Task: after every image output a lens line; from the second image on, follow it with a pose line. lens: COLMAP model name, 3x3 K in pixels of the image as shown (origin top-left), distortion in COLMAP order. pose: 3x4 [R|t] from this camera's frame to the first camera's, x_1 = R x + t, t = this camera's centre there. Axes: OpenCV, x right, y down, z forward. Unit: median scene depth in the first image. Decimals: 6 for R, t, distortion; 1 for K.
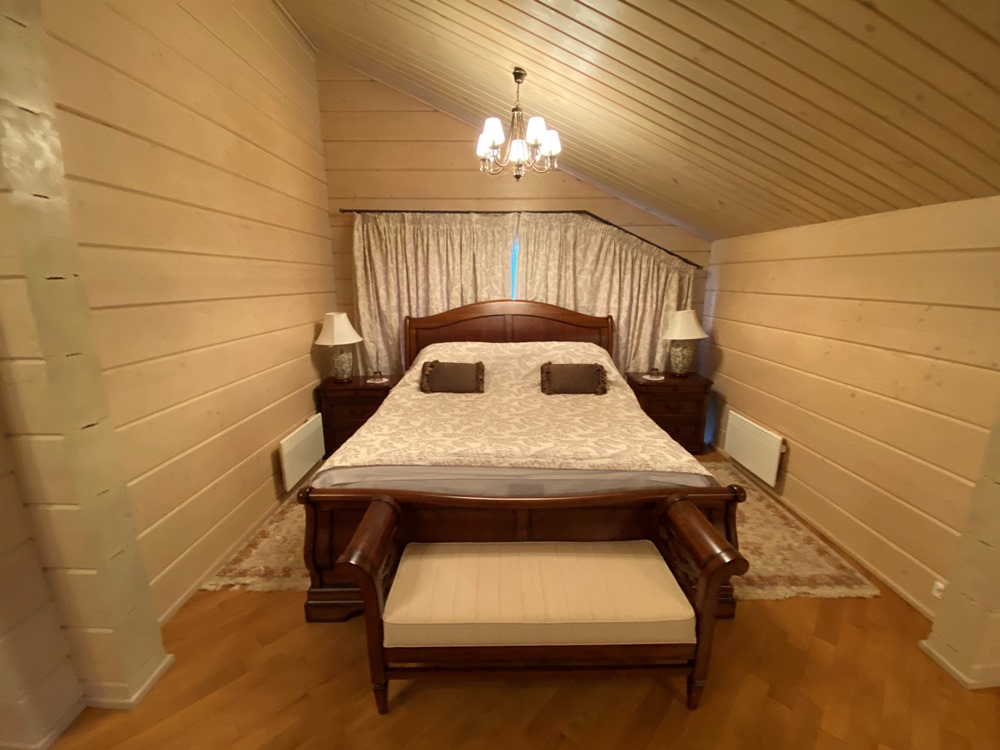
lens RADIAL K [[406.9, 0, 503.0], [0, 406.9, 370.4], [0, 0, 1]] dist [0.024262, -0.020853]
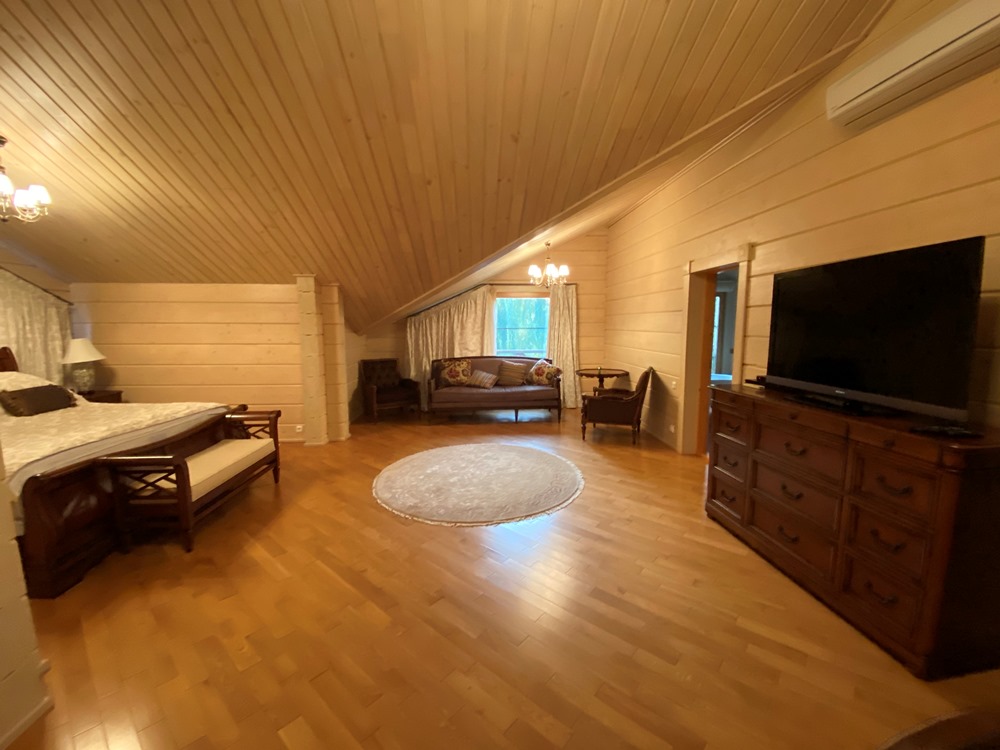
lens RADIAL K [[406.9, 0, 503.0], [0, 406.9, 370.4], [0, 0, 1]] dist [0.024262, -0.020853]
pose [[-0.043996, -0.115439, 0.992340, -0.792478], [0.219182, 0.967986, 0.122323, 0.068954], [-0.974692, 0.222885, -0.017286, -0.172262]]
